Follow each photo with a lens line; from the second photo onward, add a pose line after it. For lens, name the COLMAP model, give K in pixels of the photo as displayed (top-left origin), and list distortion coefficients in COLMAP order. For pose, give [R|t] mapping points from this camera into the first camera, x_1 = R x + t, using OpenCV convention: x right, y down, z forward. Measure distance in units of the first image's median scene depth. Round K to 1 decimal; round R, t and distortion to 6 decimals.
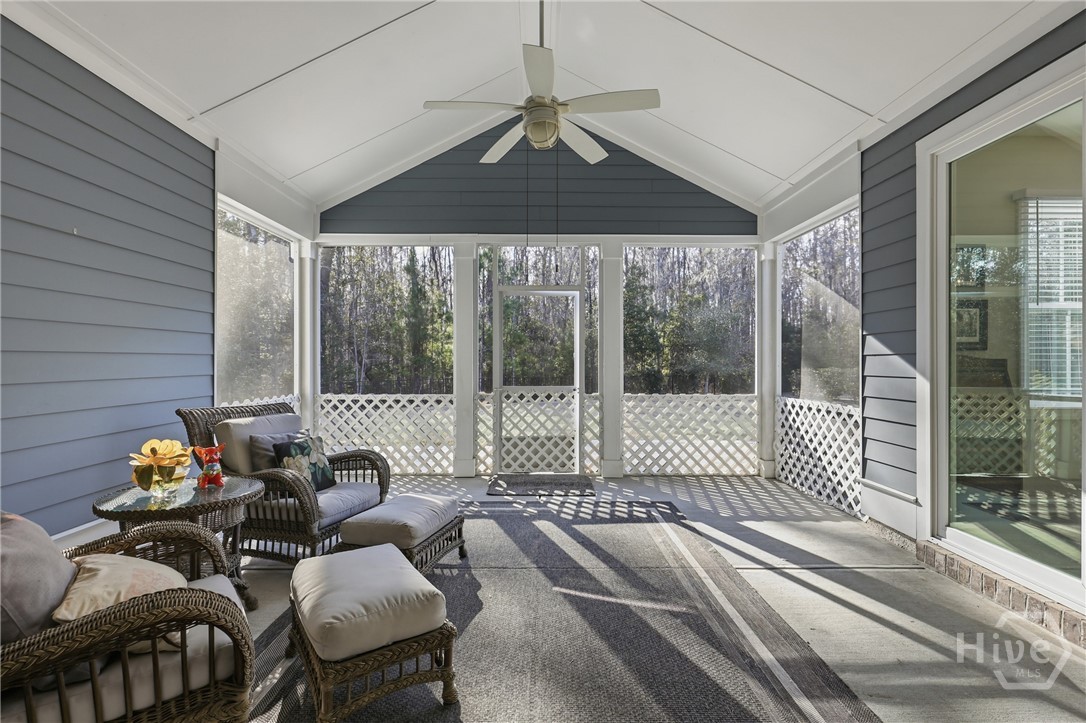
lens RADIAL K [[495.4, 0, 549.7], [0, 495.4, 356.9], [0, 0, 1]] dist [-0.001254, -0.000088]
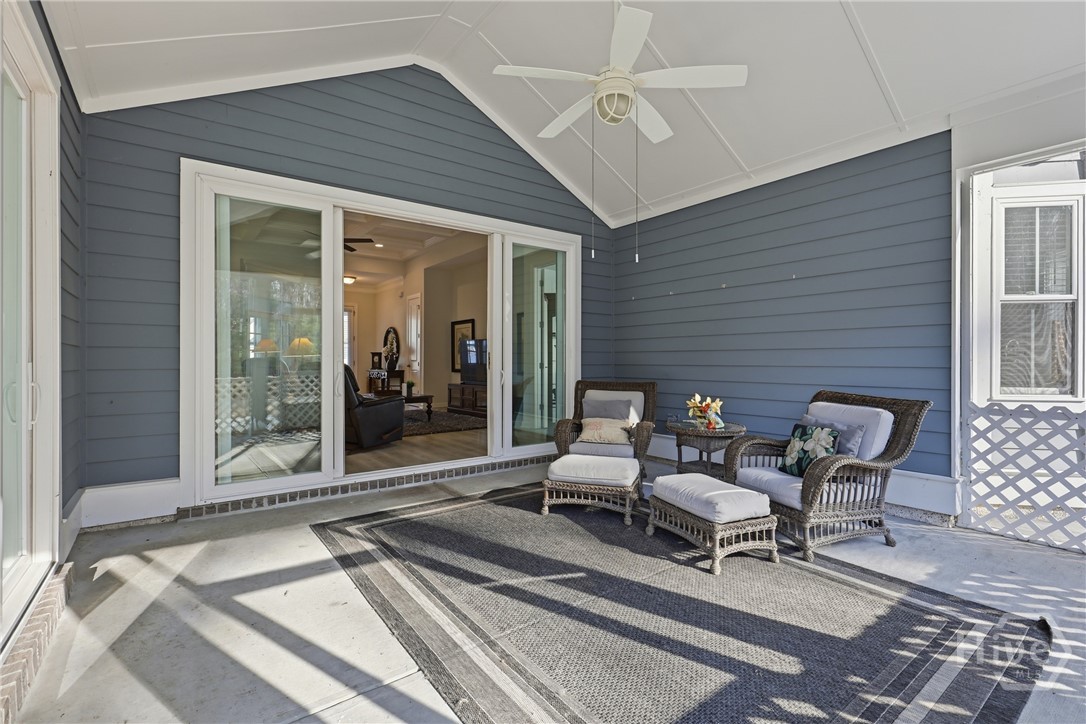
lens RADIAL K [[495.4, 0, 549.2], [0, 495.4, 362.9], [0, 0, 1]] dist [-0.001254, -0.000088]
pose [[-0.804265, -0.002283, -0.594267, 0.483071], [-0.002420, 0.999997, -0.000566, 0.029776], [0.594266, 0.000983, -0.804268, 1.281677]]
